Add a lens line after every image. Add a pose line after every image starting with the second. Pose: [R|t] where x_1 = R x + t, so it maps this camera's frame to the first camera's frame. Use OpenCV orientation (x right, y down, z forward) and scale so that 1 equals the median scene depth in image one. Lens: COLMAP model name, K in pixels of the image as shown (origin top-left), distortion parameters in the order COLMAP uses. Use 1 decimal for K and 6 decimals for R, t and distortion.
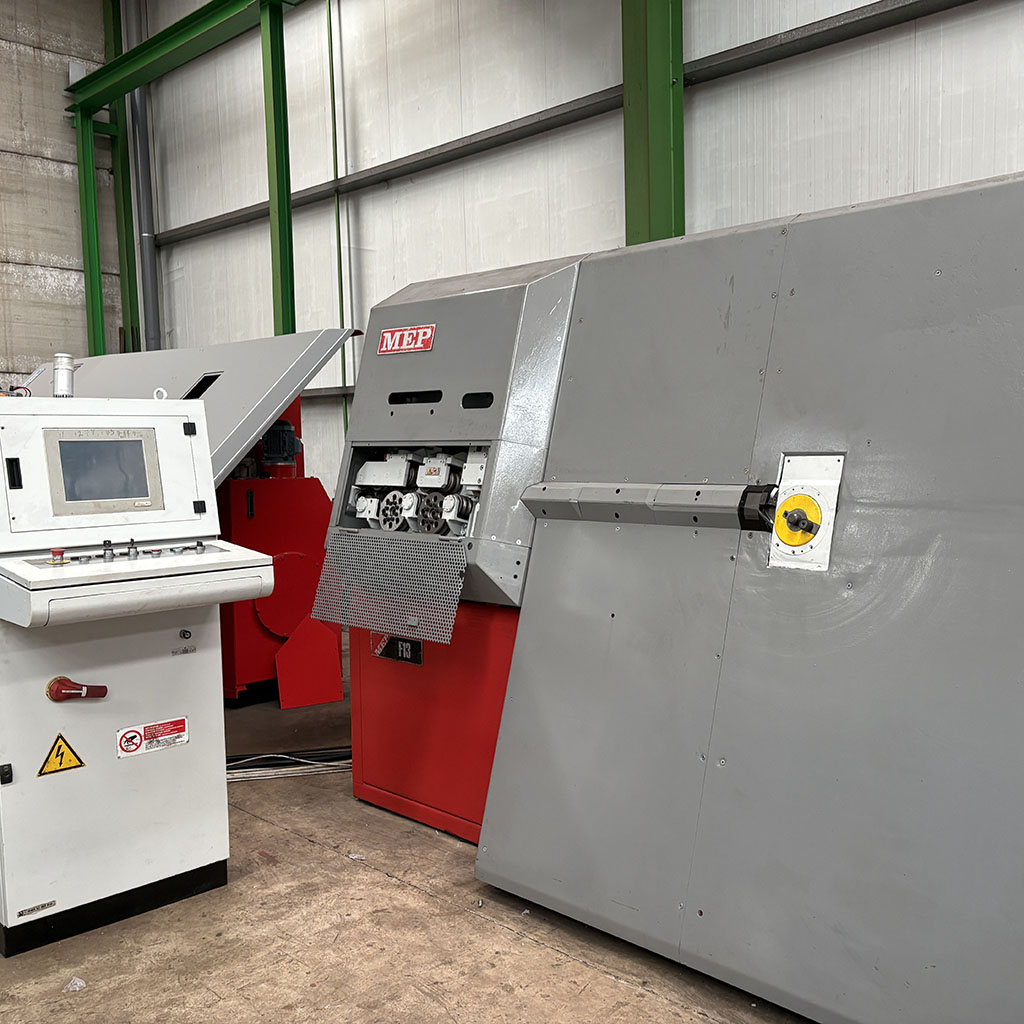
lens RADIAL K [[1062.6, 0, 582.2], [0, 1062.6, 525.6], [0, 0, 1]] dist [0.008752, 0.003841]
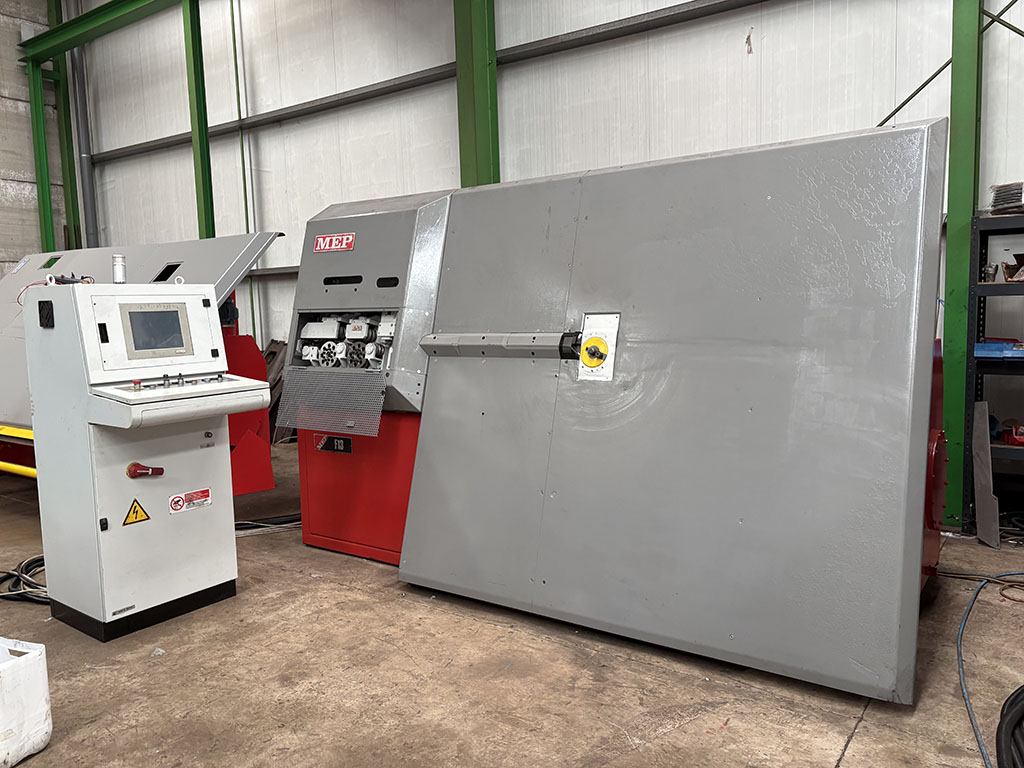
lens RADIAL K [[793.7, 0, 512.0], [0, 793.7, 384.0], [0, 0, 1]] dist [0.000185, -0.000386]
pose [[0.990877, -0.025744, 0.132285, -0.079356], [0.023317, 0.999531, 0.019860, 0.014105], [-0.132734, -0.016594, 0.991013, -0.201023]]
